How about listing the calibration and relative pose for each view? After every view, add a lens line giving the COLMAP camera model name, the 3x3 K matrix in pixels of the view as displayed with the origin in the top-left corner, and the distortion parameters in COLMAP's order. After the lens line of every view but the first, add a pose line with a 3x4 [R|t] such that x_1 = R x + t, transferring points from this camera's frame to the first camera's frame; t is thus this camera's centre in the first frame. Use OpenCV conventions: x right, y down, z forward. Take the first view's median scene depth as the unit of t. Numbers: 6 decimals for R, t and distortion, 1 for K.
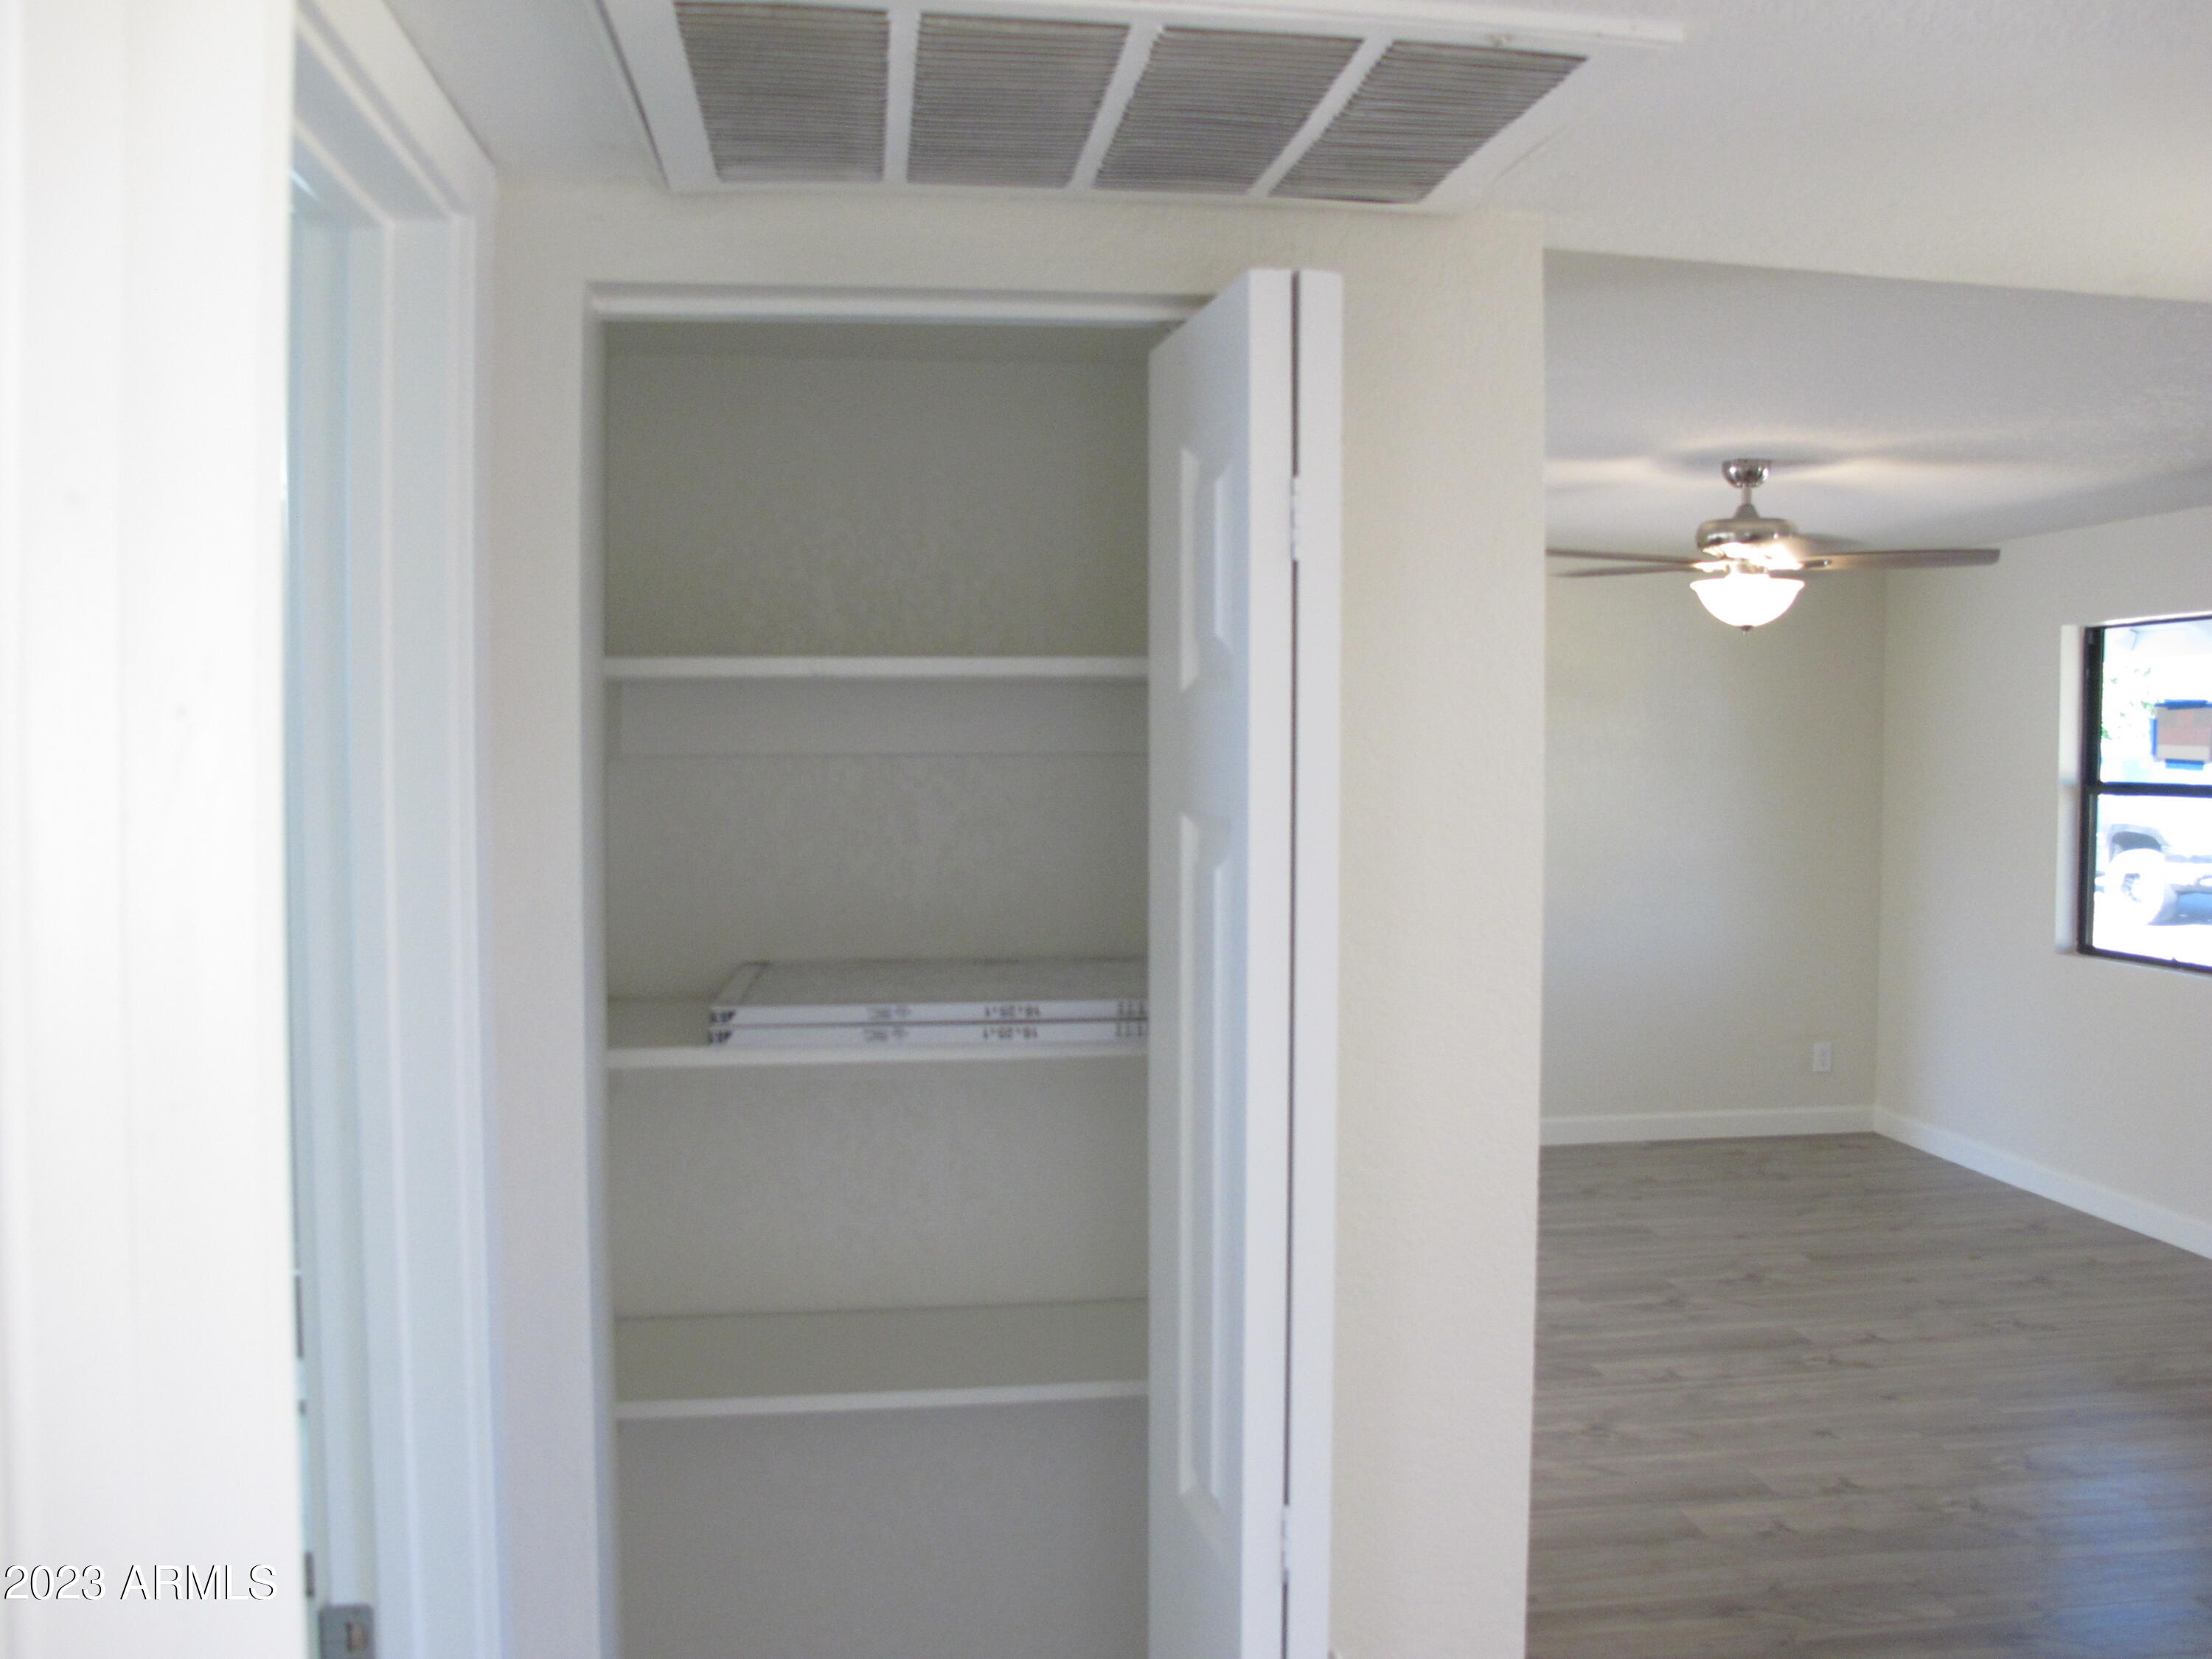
lens RADIAL K [[1857.1, 0, 1106.0], [0, 1857.1, 829.5], [0, 0, 1]] dist [-0.140262, 0.104508]
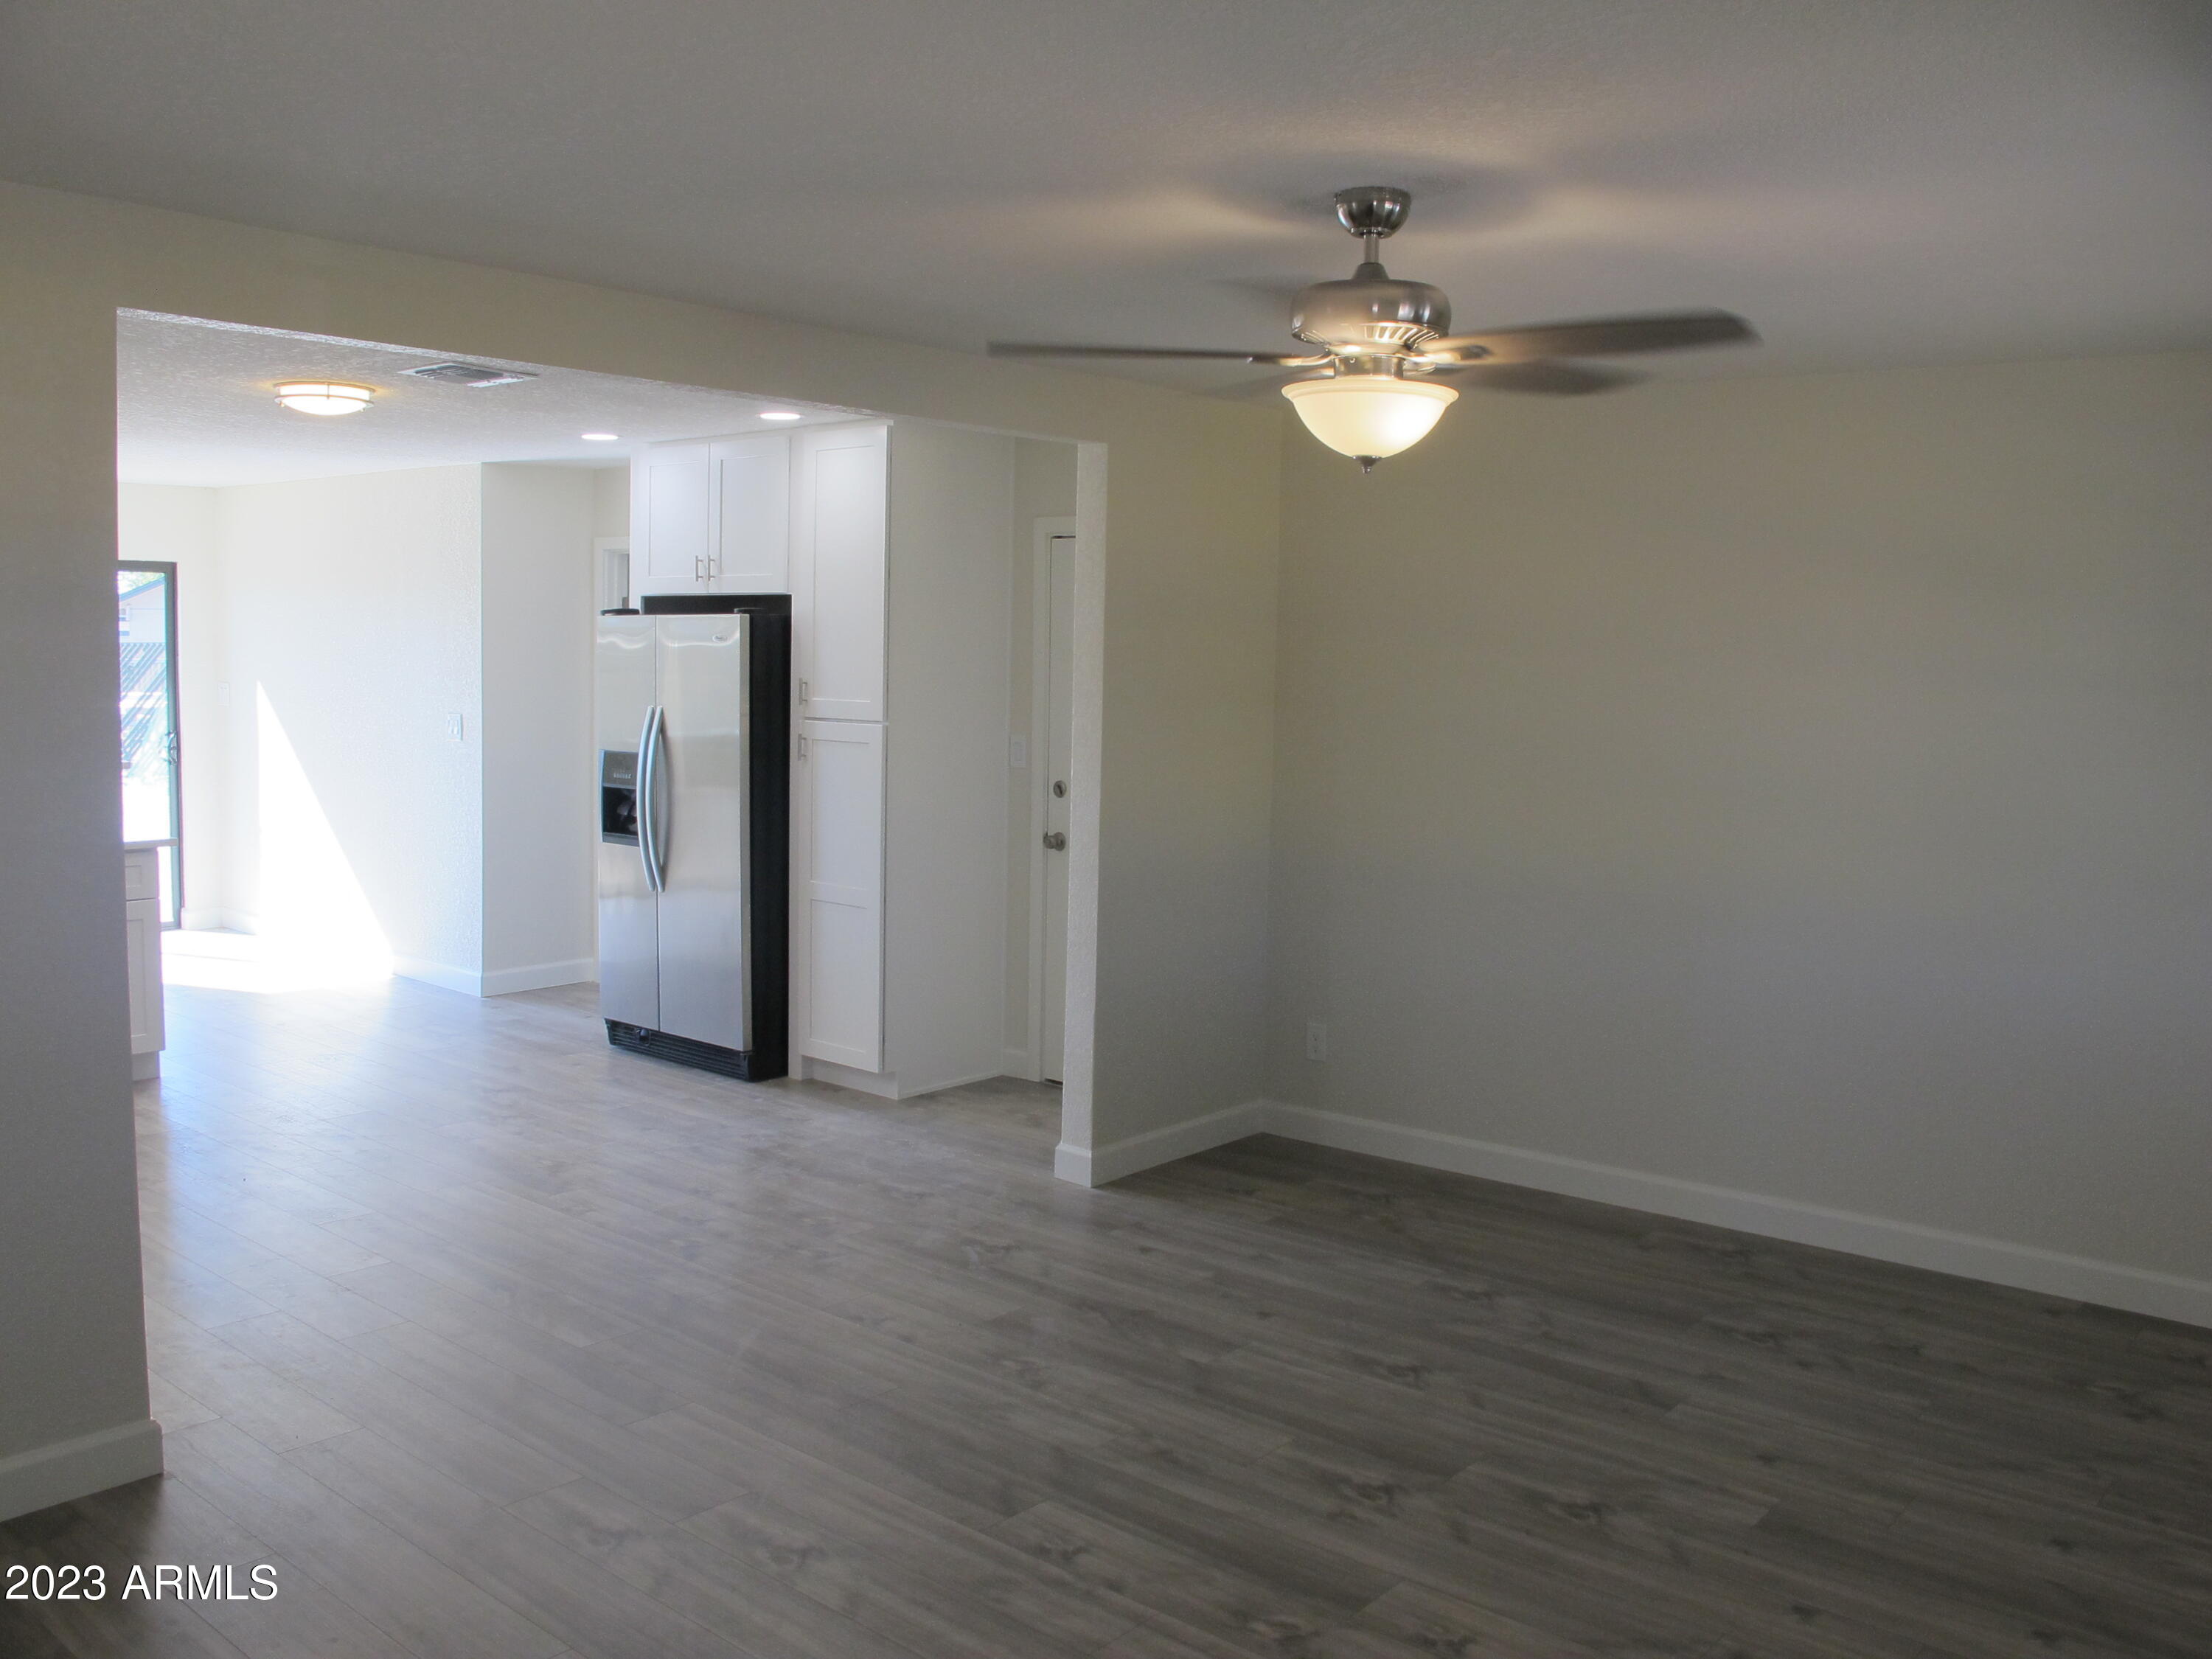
lens RADIAL K [[1857.1, 0, 1106.0], [0, 1857.1, 829.5], [0, 0, 1]] dist [-0.140262, 0.104508]
pose [[0.667036, 0.087126, -0.739914, 0.738210], [-0.051944, 0.996160, 0.070471, -0.023595], [0.743213, -0.008573, 0.669000, 0.494531]]
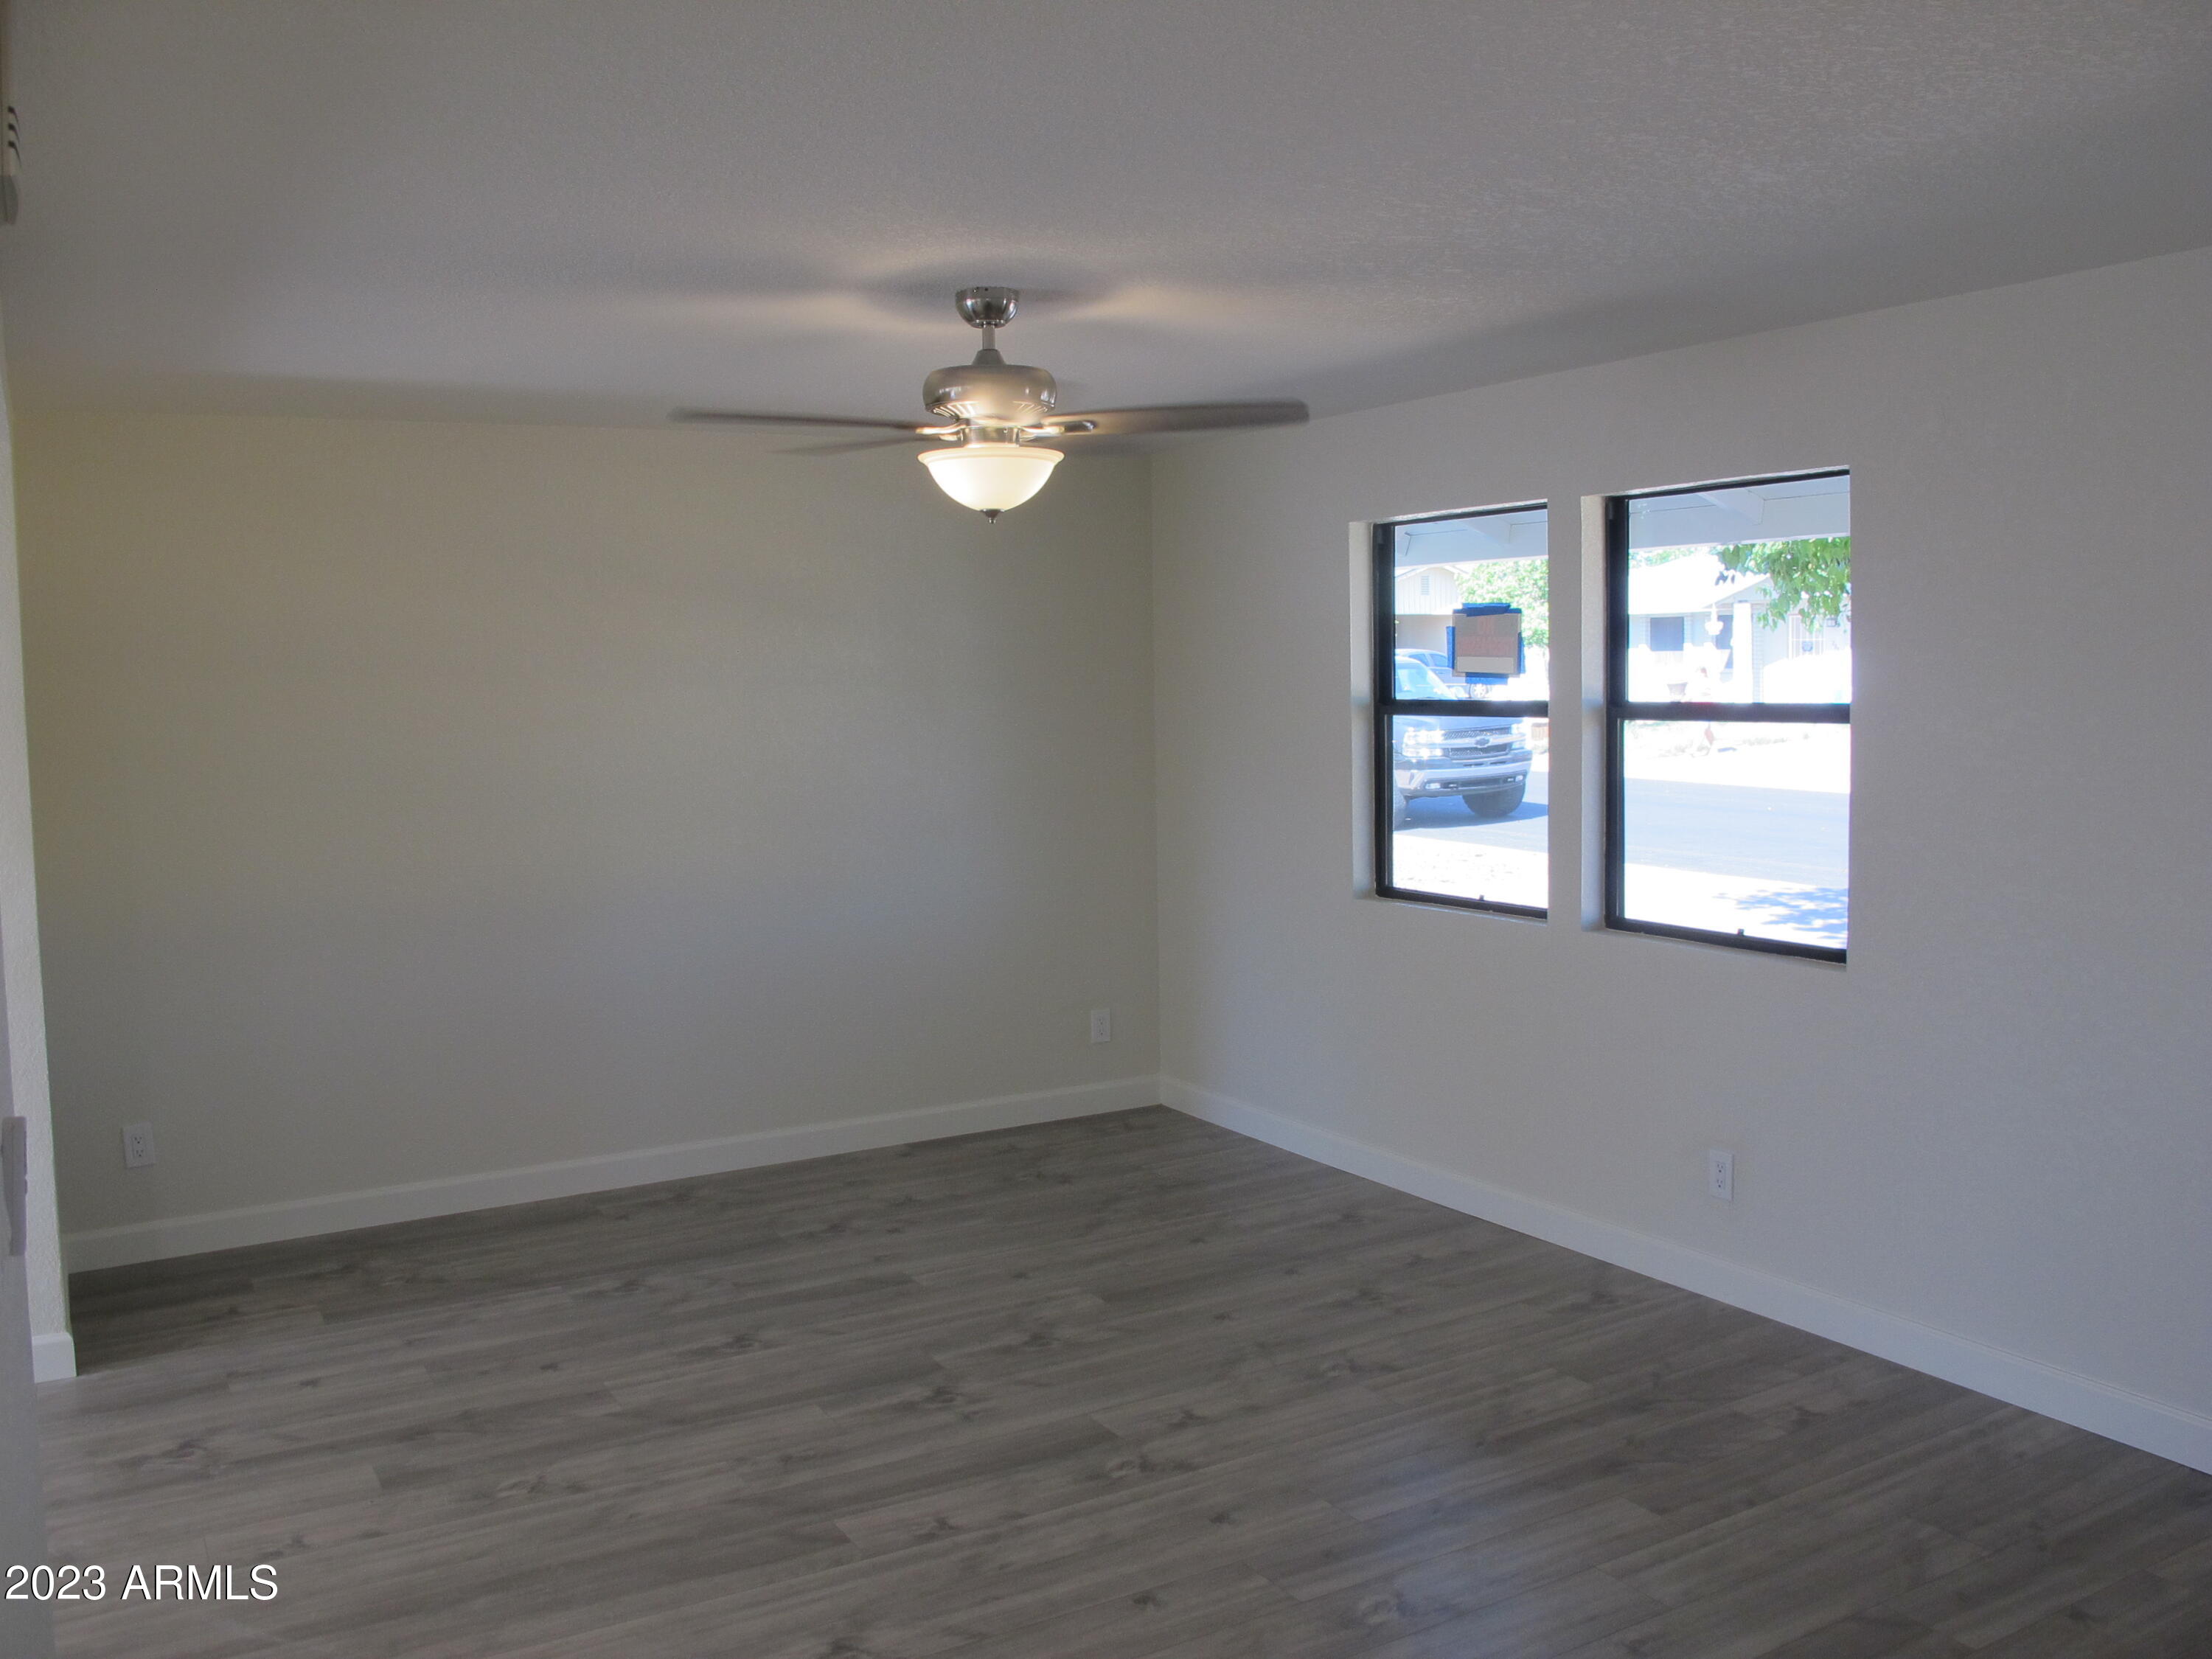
lens RADIAL K [[1857.1, 0, 1106.0], [0, 1857.1, 829.5], [0, 0, 1]] dist [-0.140262, 0.104508]
pose [[0.924195, -0.051775, 0.378395, 0.097421], [0.036698, 0.998223, 0.046953, -0.013690], [-0.380154, -0.029507, 0.924453, 0.269067]]
